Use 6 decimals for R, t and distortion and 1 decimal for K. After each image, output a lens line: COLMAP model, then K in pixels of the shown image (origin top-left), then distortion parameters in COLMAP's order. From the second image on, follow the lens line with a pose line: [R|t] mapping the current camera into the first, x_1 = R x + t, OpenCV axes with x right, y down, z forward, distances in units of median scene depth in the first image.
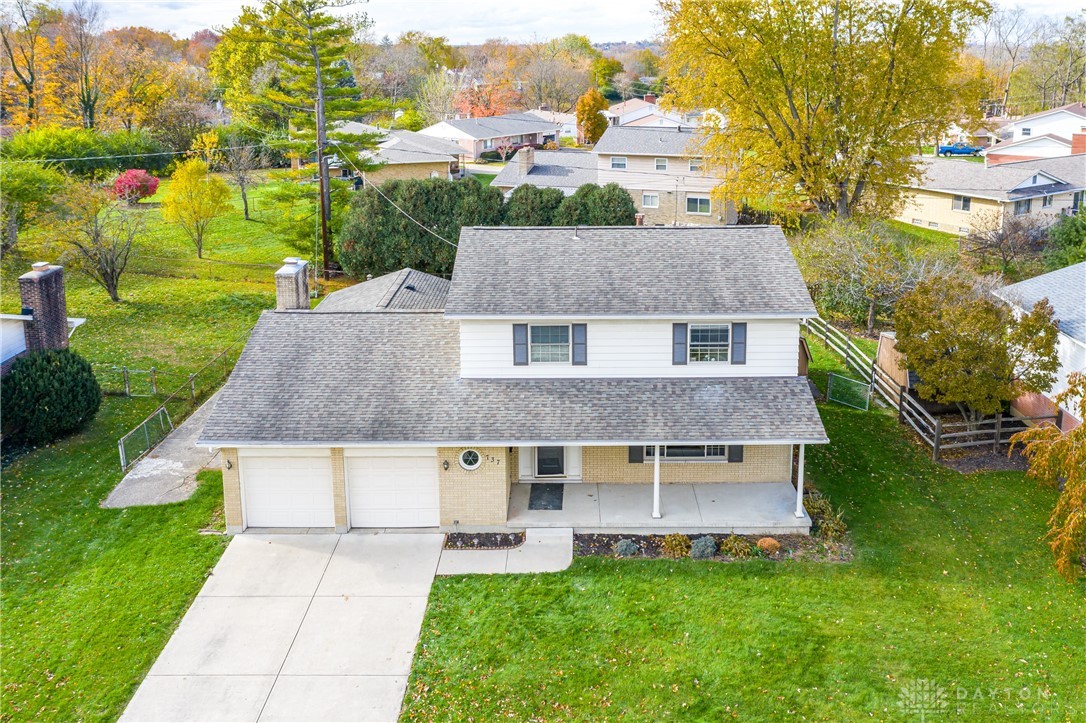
lens RADIAL K [[859.8, 0, 565.3], [0, 859.8, 290.1], [0, 0, 1]] dist [-0.011498, 0.005245]
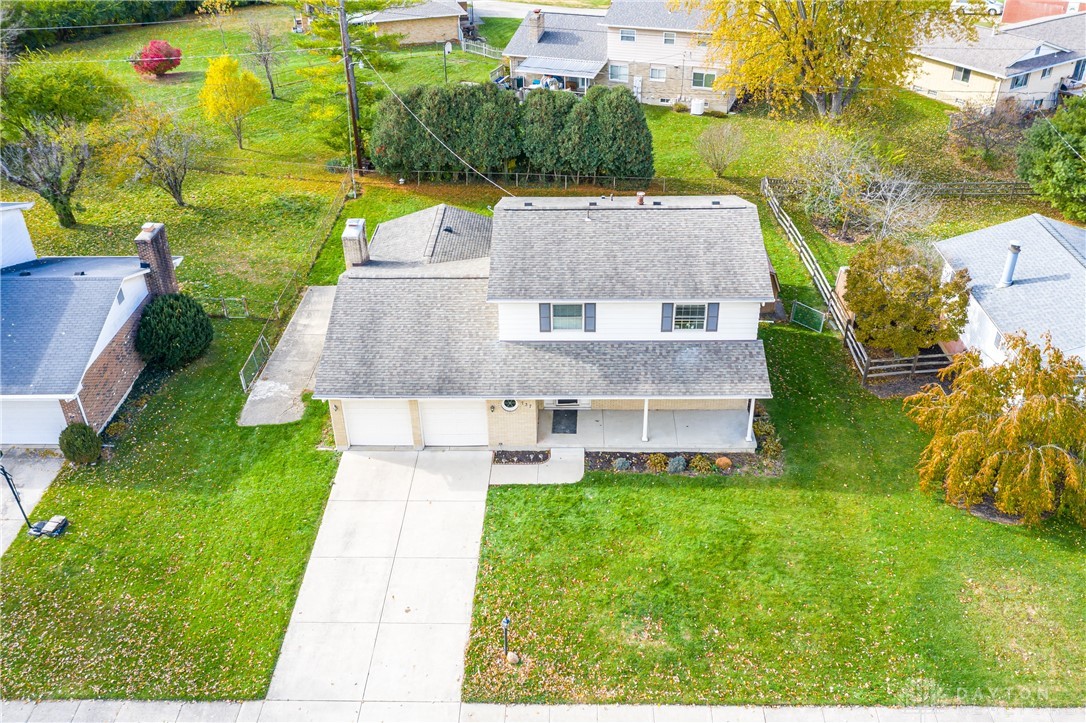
lens RADIAL K [[918.2, 0, 545.4], [0, 918.2, 361.6], [0, 0, 1]] dist [-0.004743, -0.003999]
pose [[0.999672, 0.001053, -0.025582, -0.015552], [0.008422, 0.930033, 0.367380, -0.387458], [0.024179, -0.367475, 0.929719, -0.323507]]
